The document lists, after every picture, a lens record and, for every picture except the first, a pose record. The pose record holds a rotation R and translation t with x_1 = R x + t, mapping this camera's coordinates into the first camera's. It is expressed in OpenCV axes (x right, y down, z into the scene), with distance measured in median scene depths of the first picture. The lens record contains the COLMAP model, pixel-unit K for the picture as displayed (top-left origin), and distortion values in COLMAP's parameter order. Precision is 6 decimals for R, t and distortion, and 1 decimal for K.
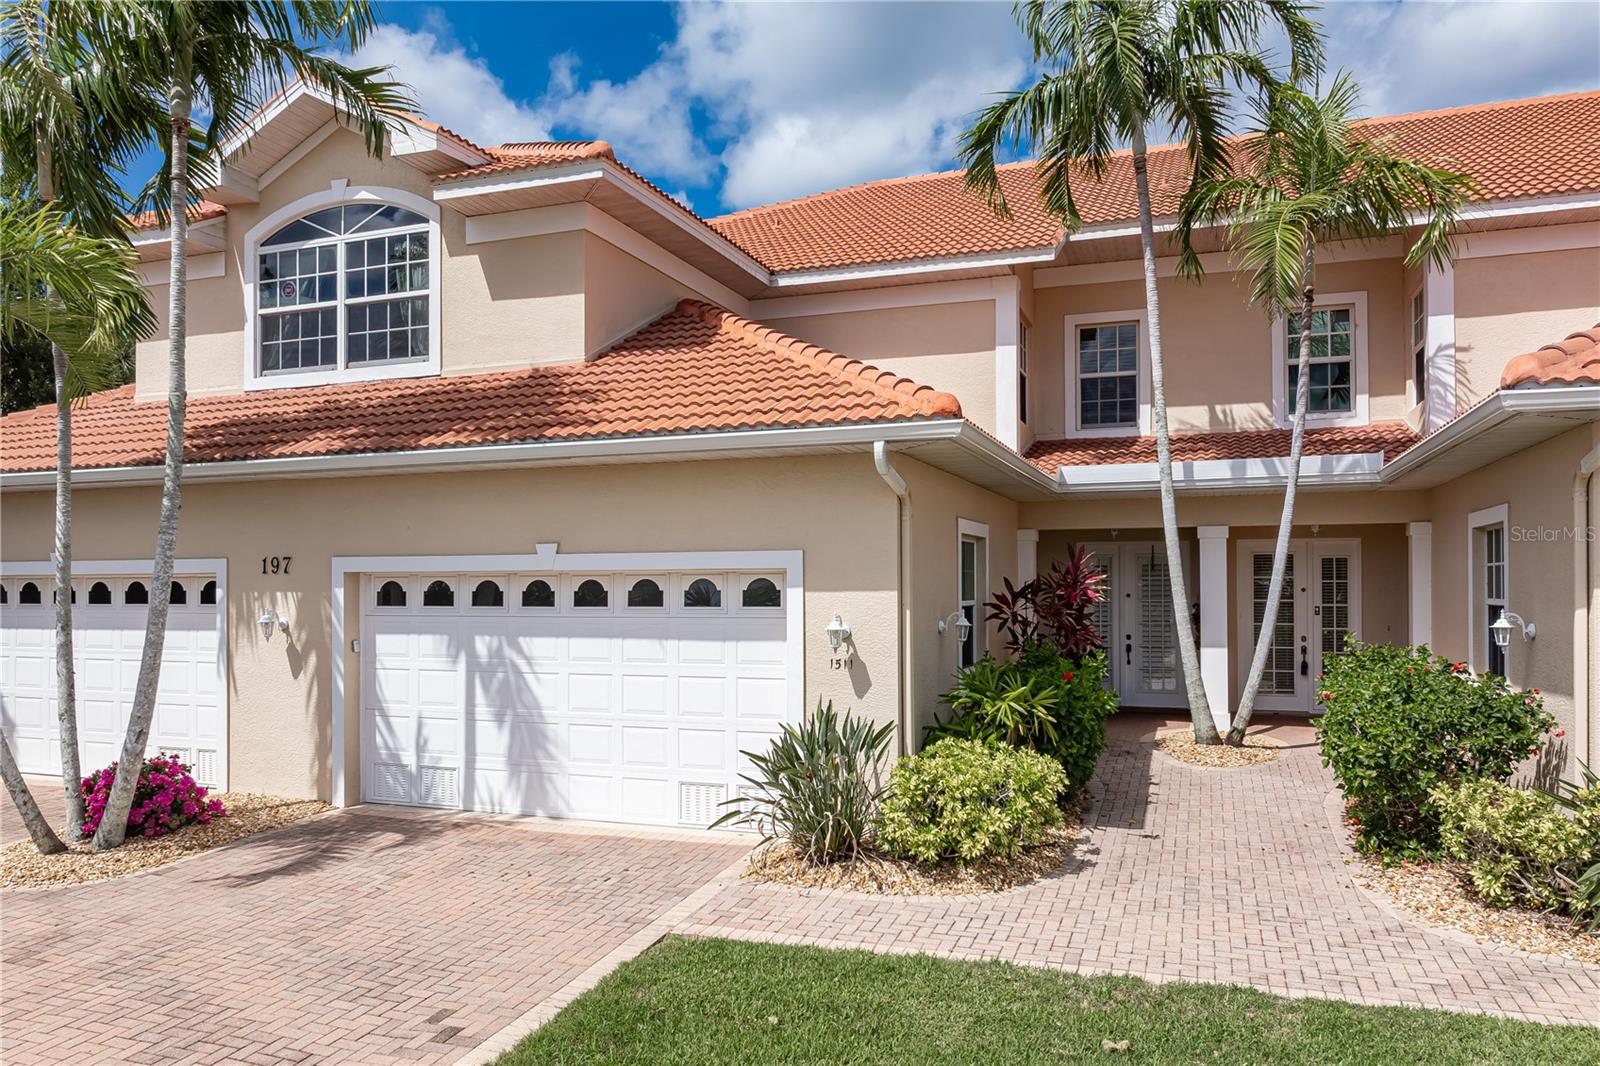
lens RADIAL K [[1125.7, 0, 802.7], [0, 1125.7, 549.6], [0, 0, 1]] dist [-0.034378, 0.015411]
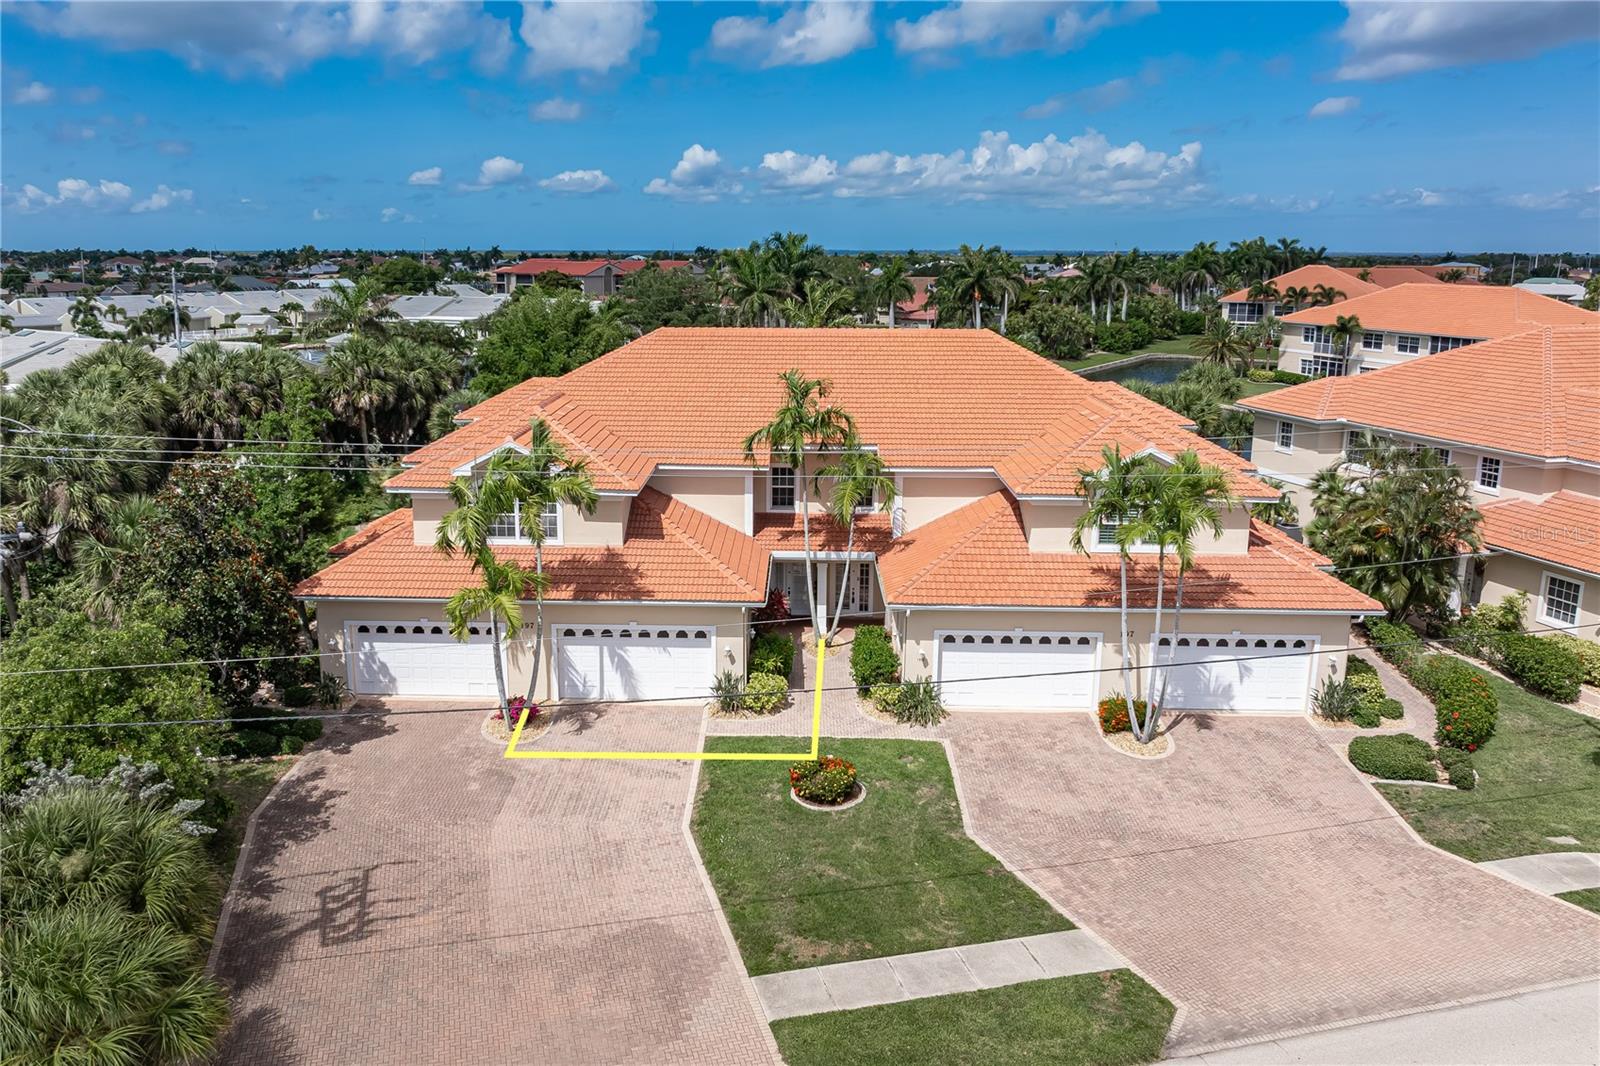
lens RADIAL K [[1197.0, 0, 741.2], [0, 1197.0, 534.3], [0, 0, 1]] dist [-0.025990, 0.003854]
pose [[0.955528, -0.063239, 0.288041, -0.880544], [-0.012495, 0.967178, 0.253793, -1.098920], [-0.294636, -0.246105, 0.923375, -2.160392]]
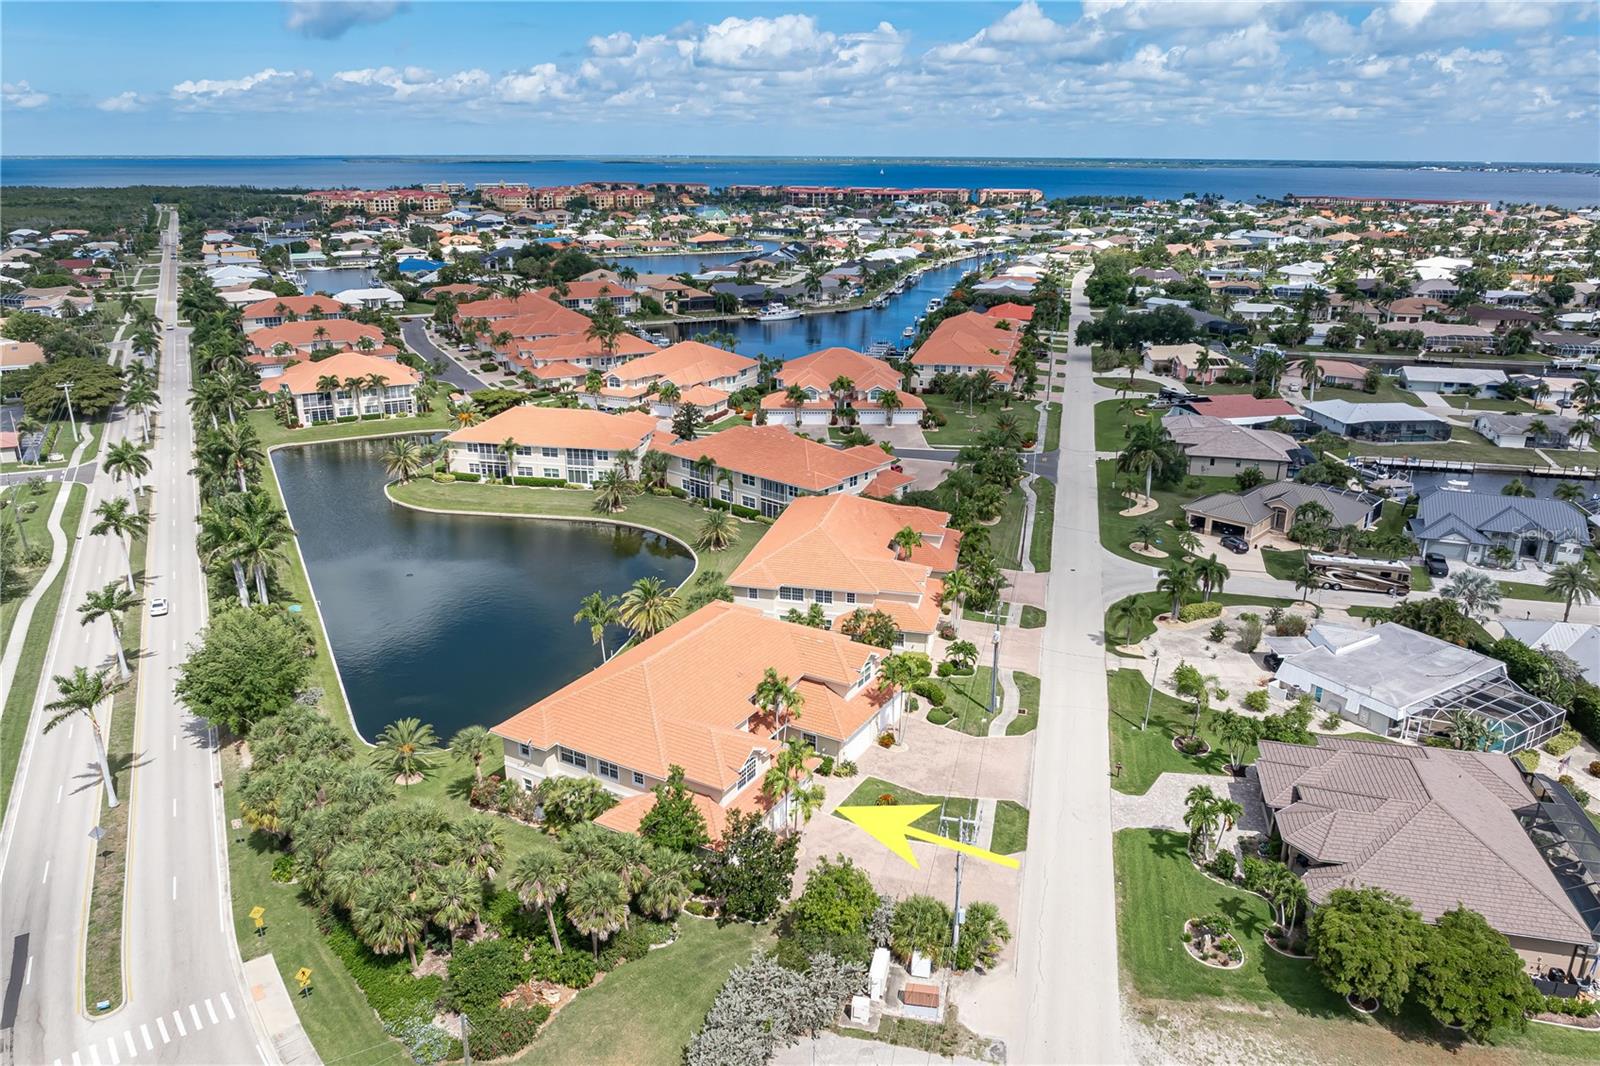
lens RADIAL K [[1125.7, 0, 807.7], [0, 1125.7, 533.0], [0, 0, 1]] dist [-0.034378, 0.015411]
pose [[0.170088, -0.308832, 0.935785, -7.099960], [-0.032099, 0.947382, 0.318493, -4.288981], [-0.984906, -0.084210, 0.151225, -0.210530]]
